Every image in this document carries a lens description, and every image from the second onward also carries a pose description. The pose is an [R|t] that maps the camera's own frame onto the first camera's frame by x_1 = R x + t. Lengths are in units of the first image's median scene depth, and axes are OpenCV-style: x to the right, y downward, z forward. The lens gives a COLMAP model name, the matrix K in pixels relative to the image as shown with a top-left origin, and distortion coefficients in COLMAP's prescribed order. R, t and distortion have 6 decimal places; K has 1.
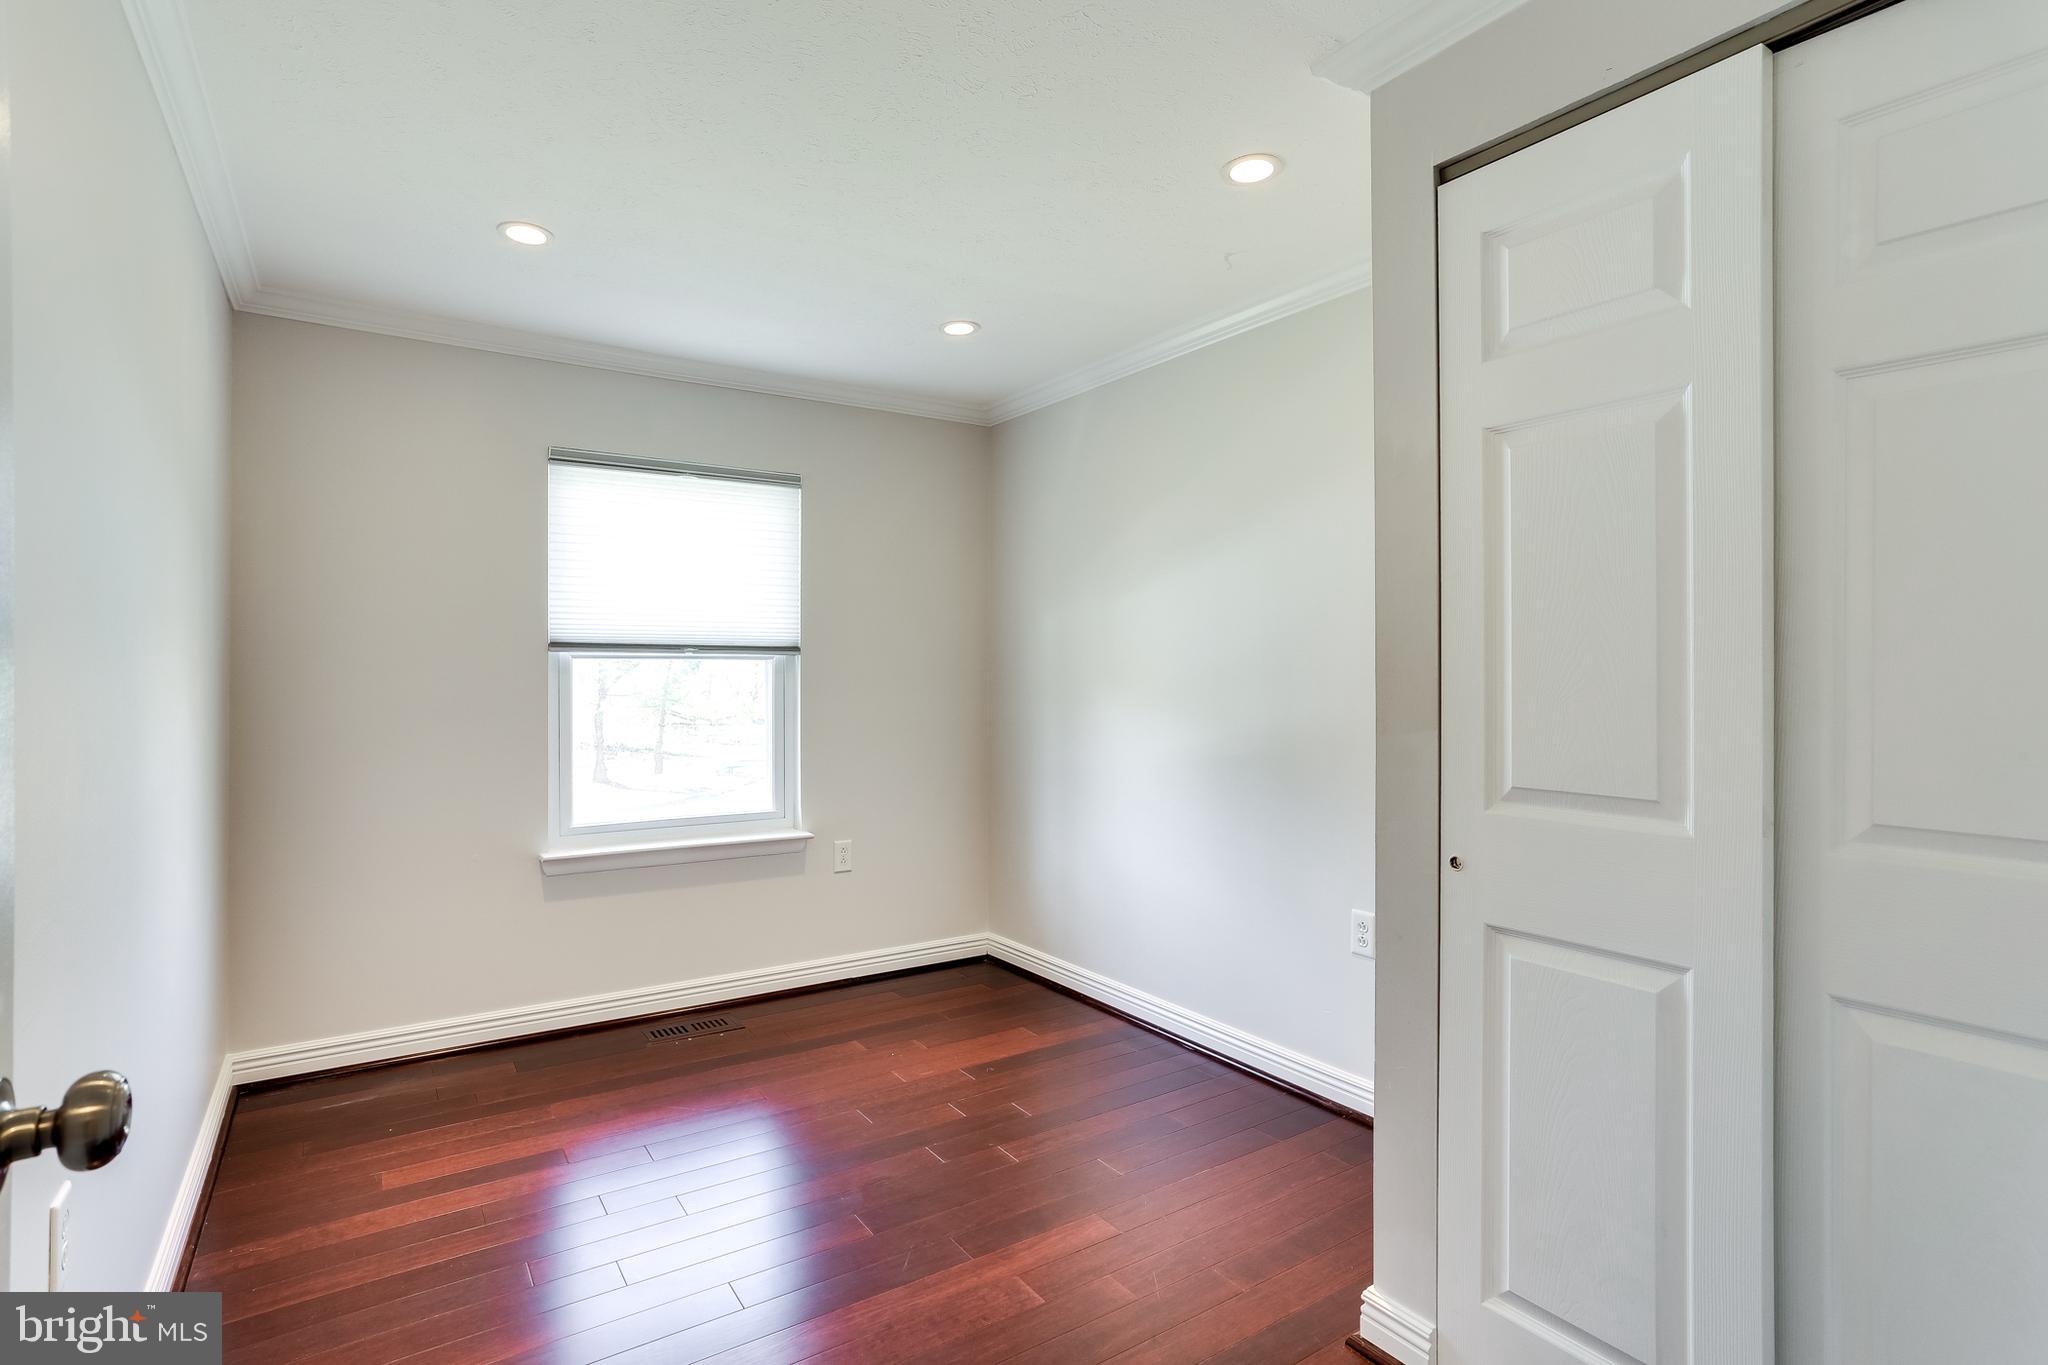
lens RADIAL K [[1008.8, 0, 1022.3], [0, 1008.8, 692.9], [0, 0, 1]] dist [-0.000329, 0.000005]
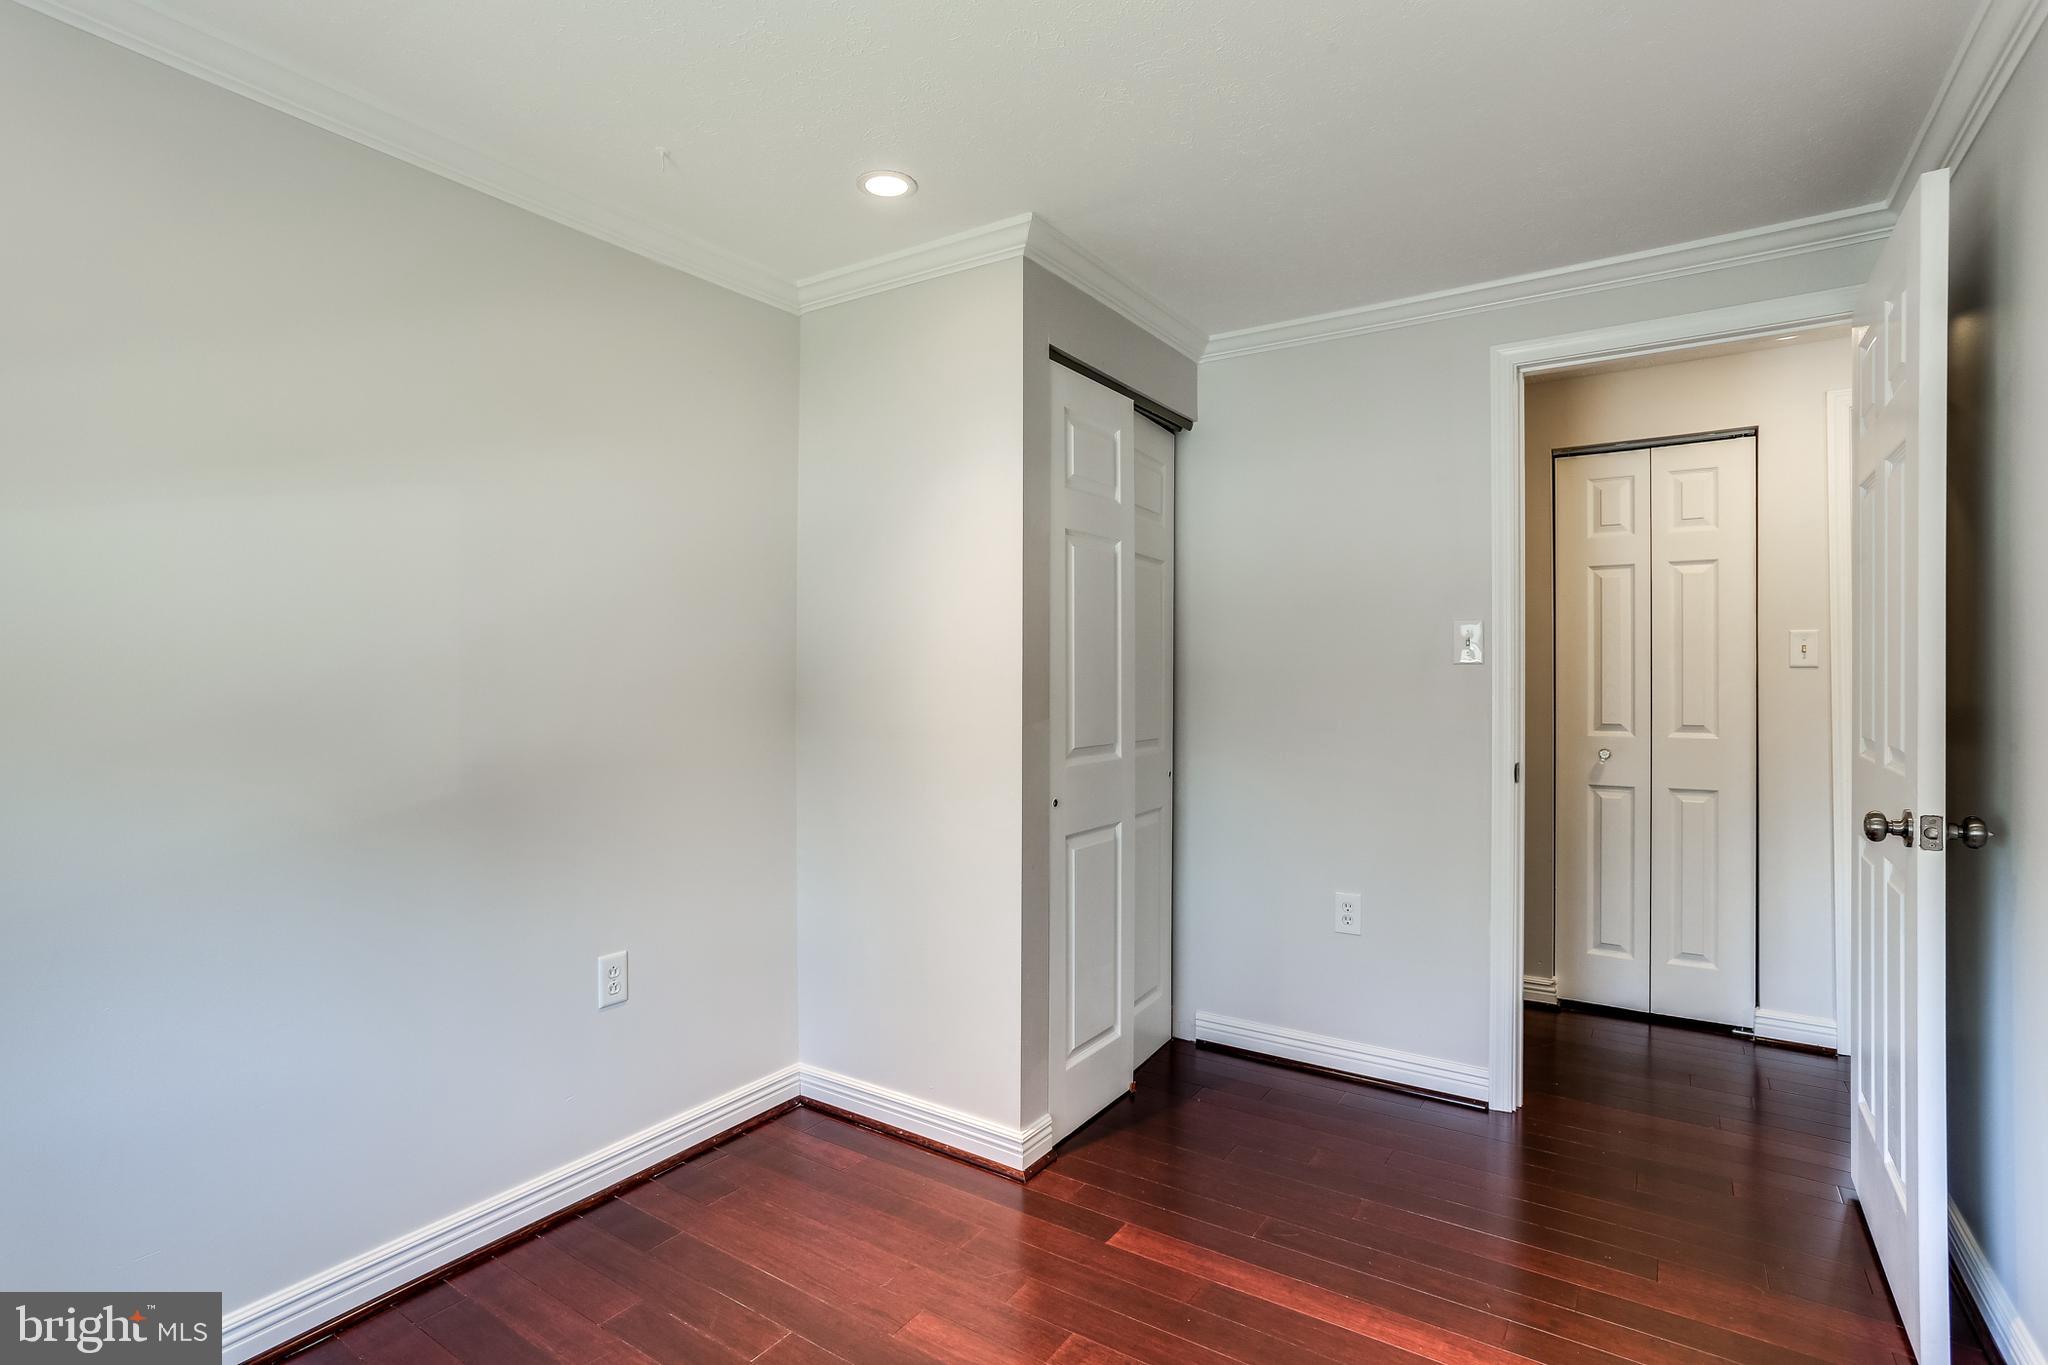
lens RADIAL K [[1008.8, 0, 1022.3], [0, 1008.8, 692.9], [0, 0, 1]] dist [-0.000329, 0.000005]
pose [[-0.386409, -0.018629, 0.922139, -1.019608], [0.017675, 0.999463, 0.027598, -0.046074], [-0.922158, 0.026963, -0.385872, 1.713447]]
